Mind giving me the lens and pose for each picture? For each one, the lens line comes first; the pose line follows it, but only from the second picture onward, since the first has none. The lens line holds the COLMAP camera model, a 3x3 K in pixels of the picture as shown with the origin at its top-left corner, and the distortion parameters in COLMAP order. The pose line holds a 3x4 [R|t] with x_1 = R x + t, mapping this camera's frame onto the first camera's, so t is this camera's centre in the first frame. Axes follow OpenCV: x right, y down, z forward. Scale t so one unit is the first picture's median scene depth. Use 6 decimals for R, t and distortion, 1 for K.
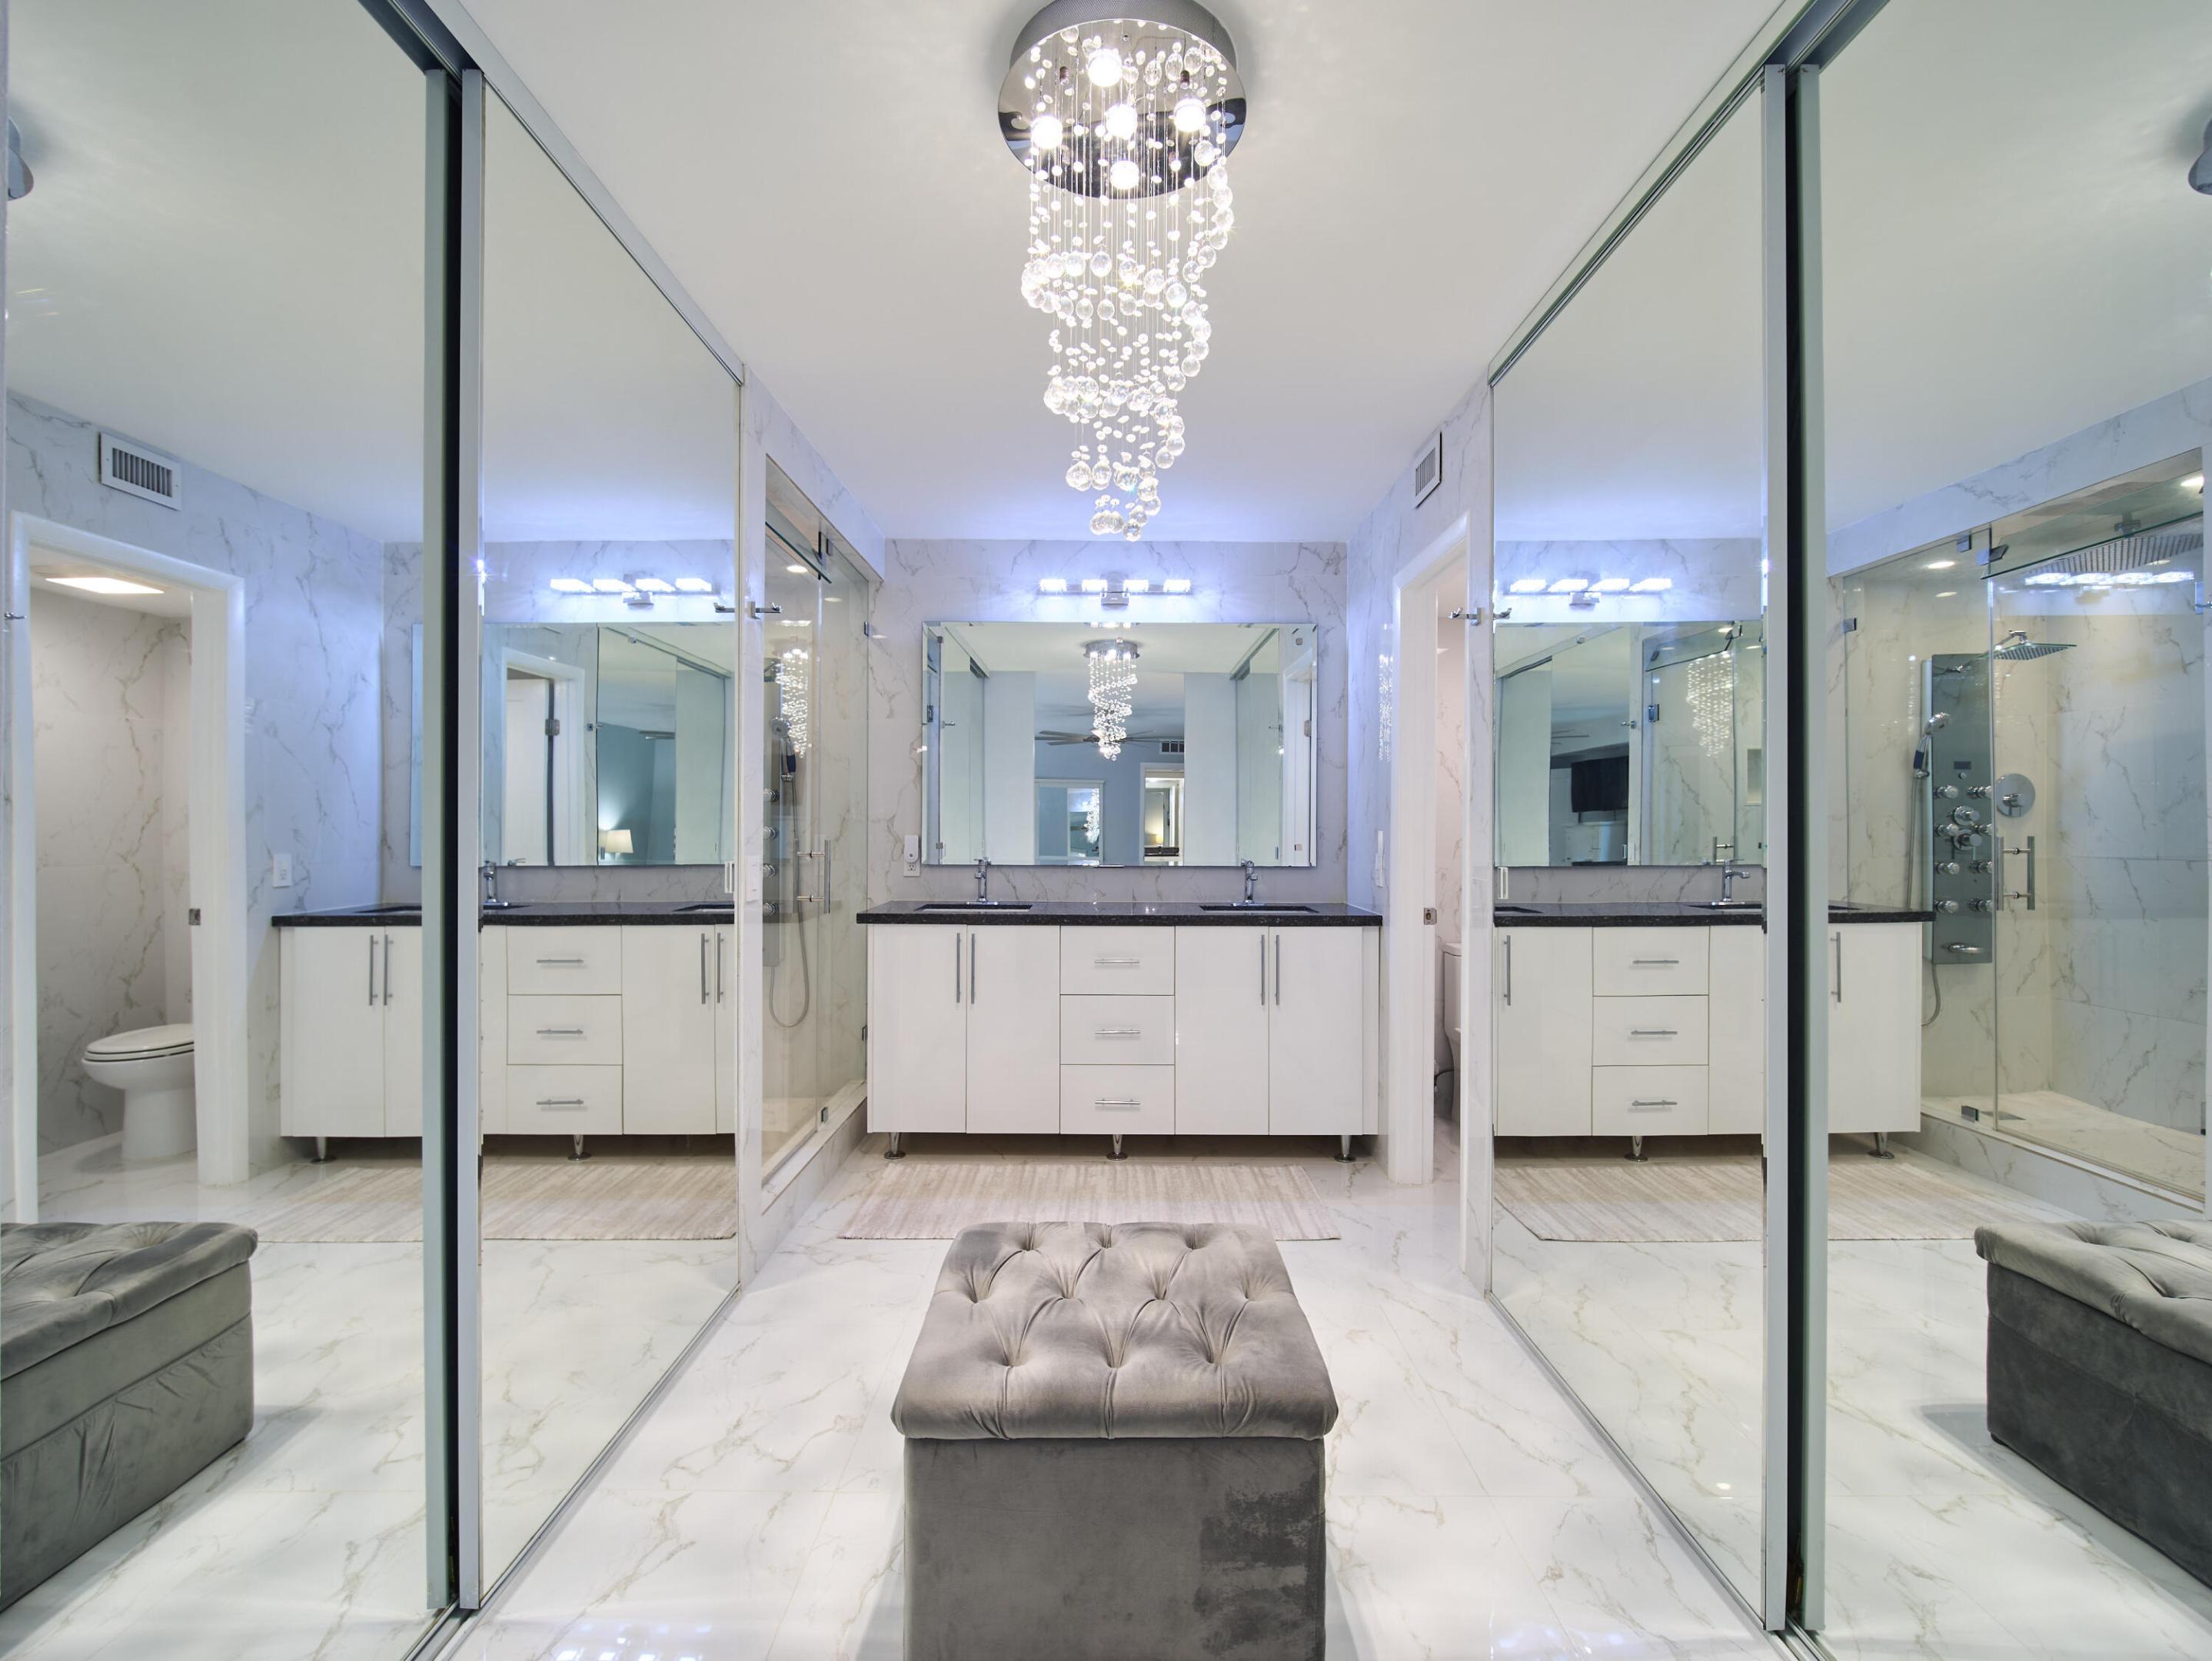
lens RADIAL K [[987.8, 0, 1099.0], [0, 987.8, 817.3], [0, 0, 1]] dist [-0.002677, -0.000493]
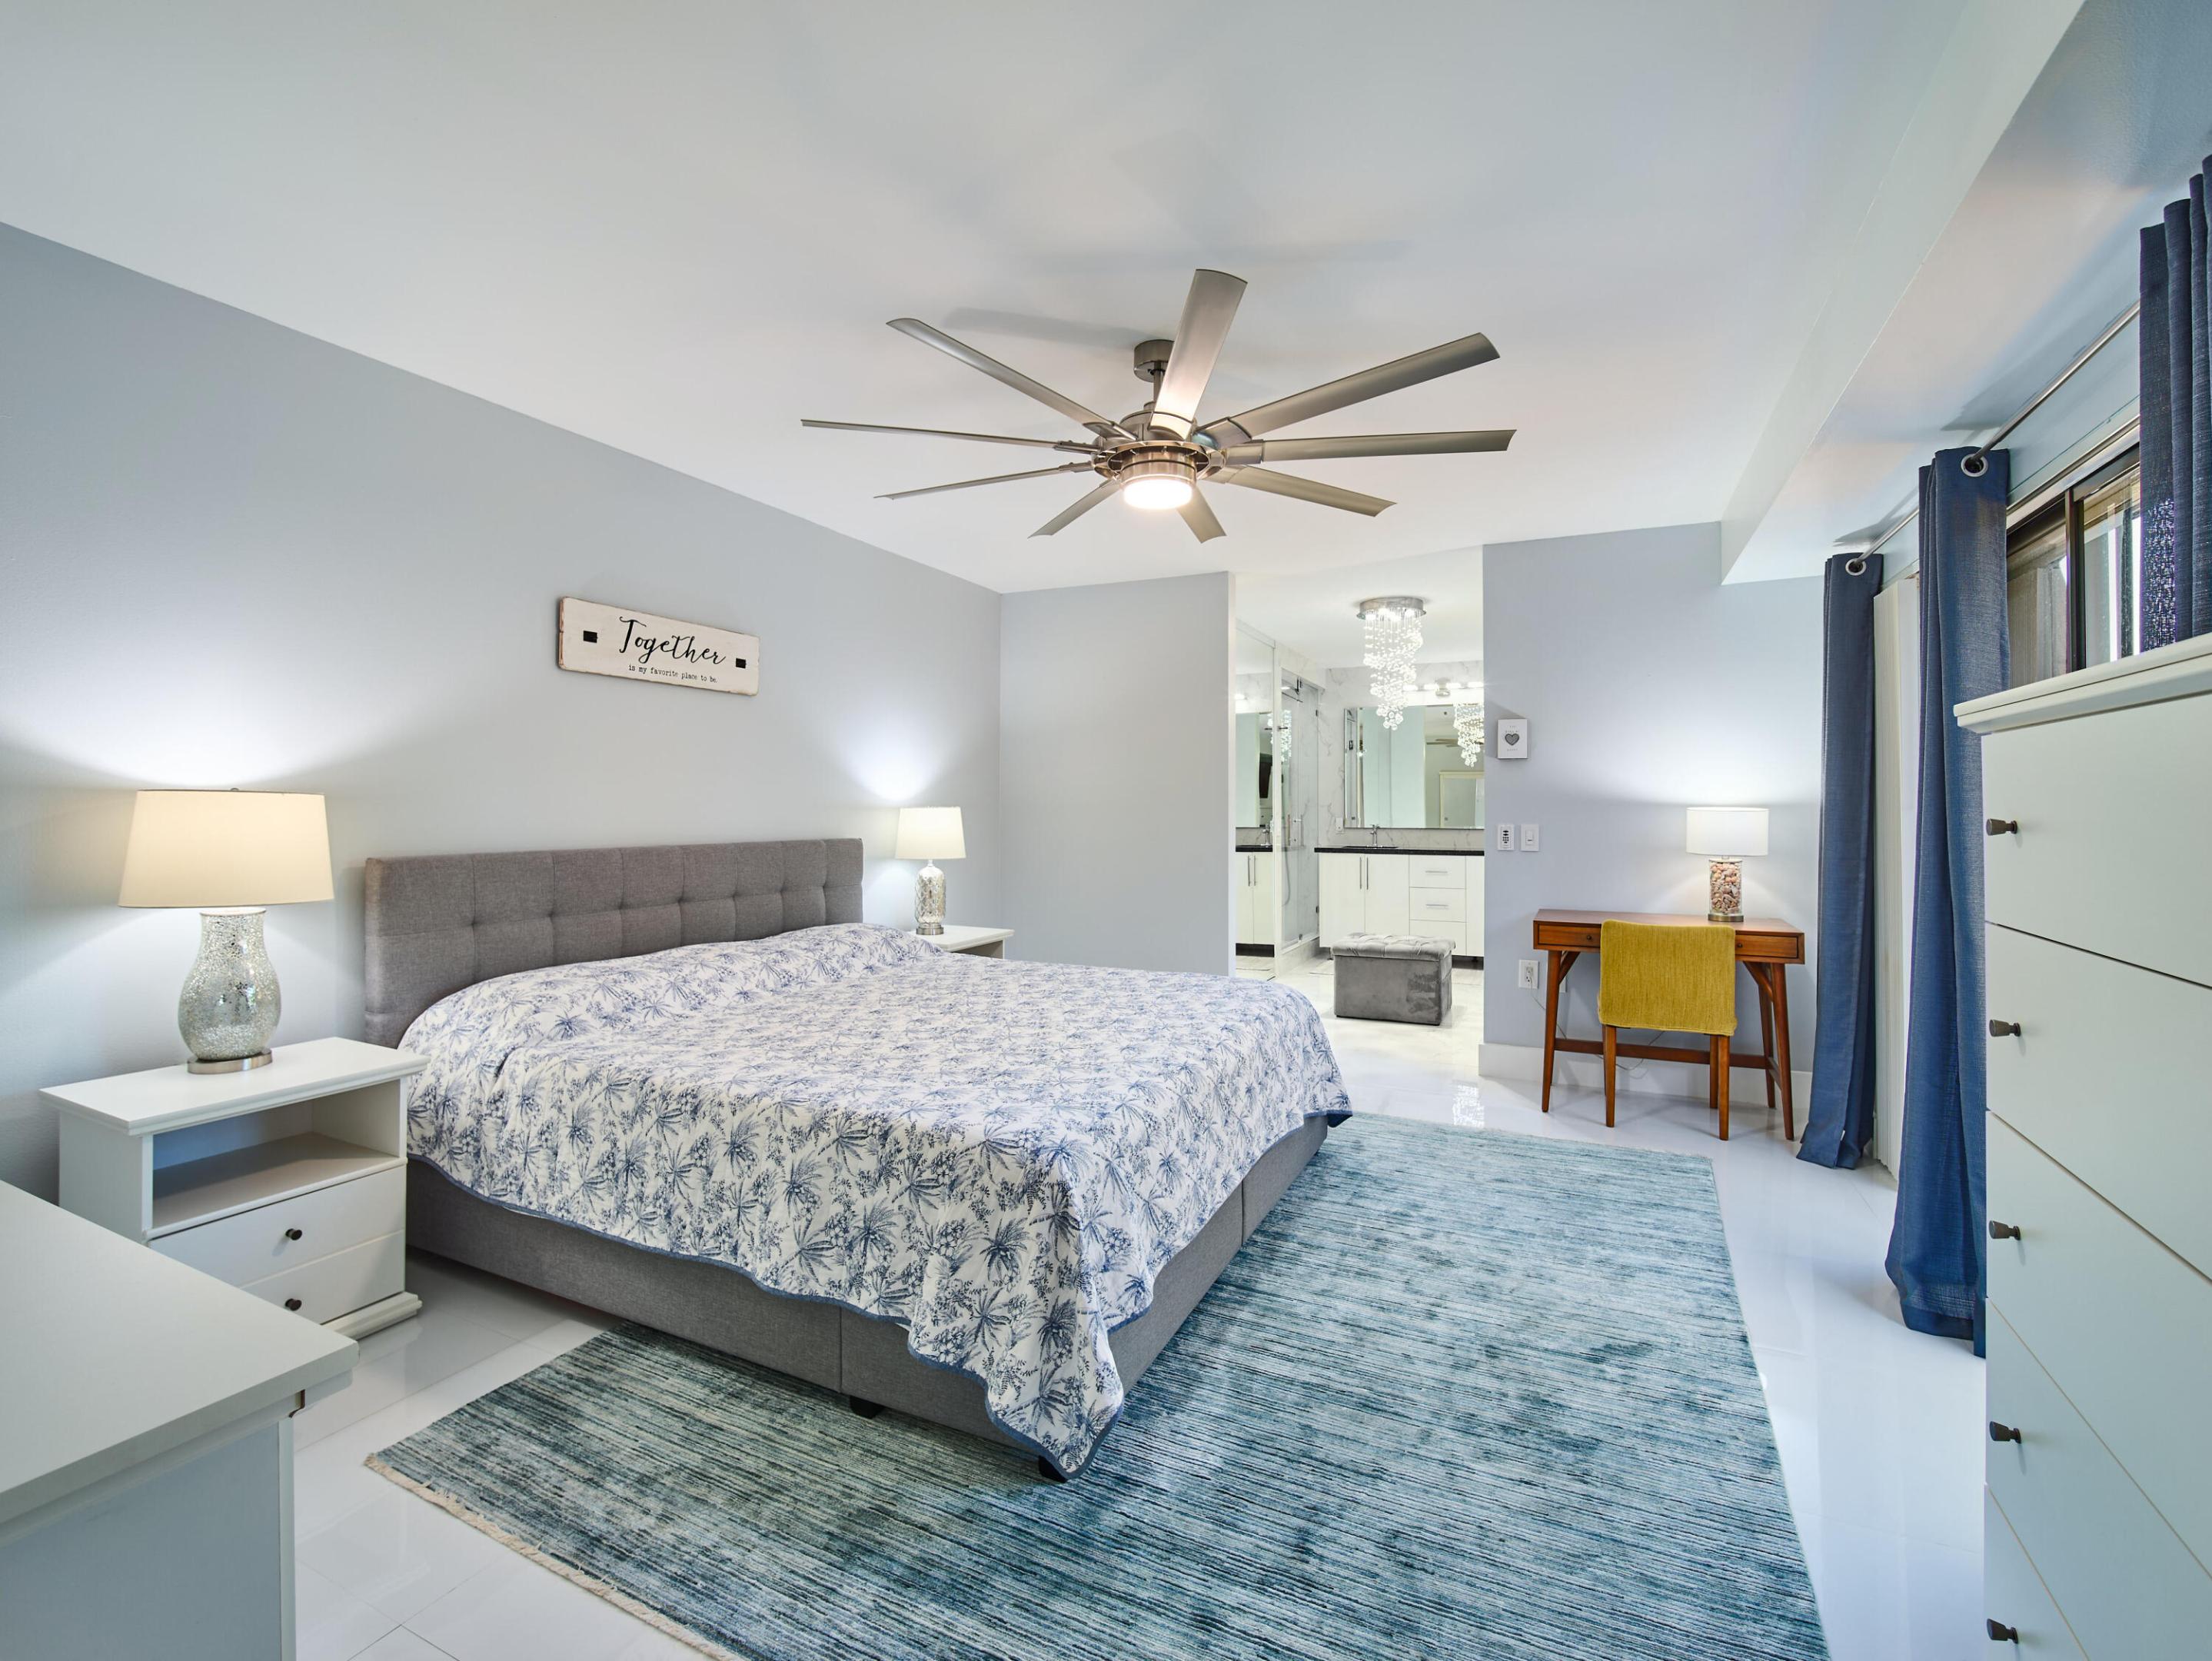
lens RADIAL K [[987.8, 0, 1099.0], [0, 987.8, 817.3], [0, 0, 1]] dist [-0.002677, -0.000493]
pose [[0.907333, -0.001798, -0.420408, 0.237419], [0.012310, 0.999676, 0.022291, -0.026830], [0.420231, -0.025401, 0.907061, -1.160153]]
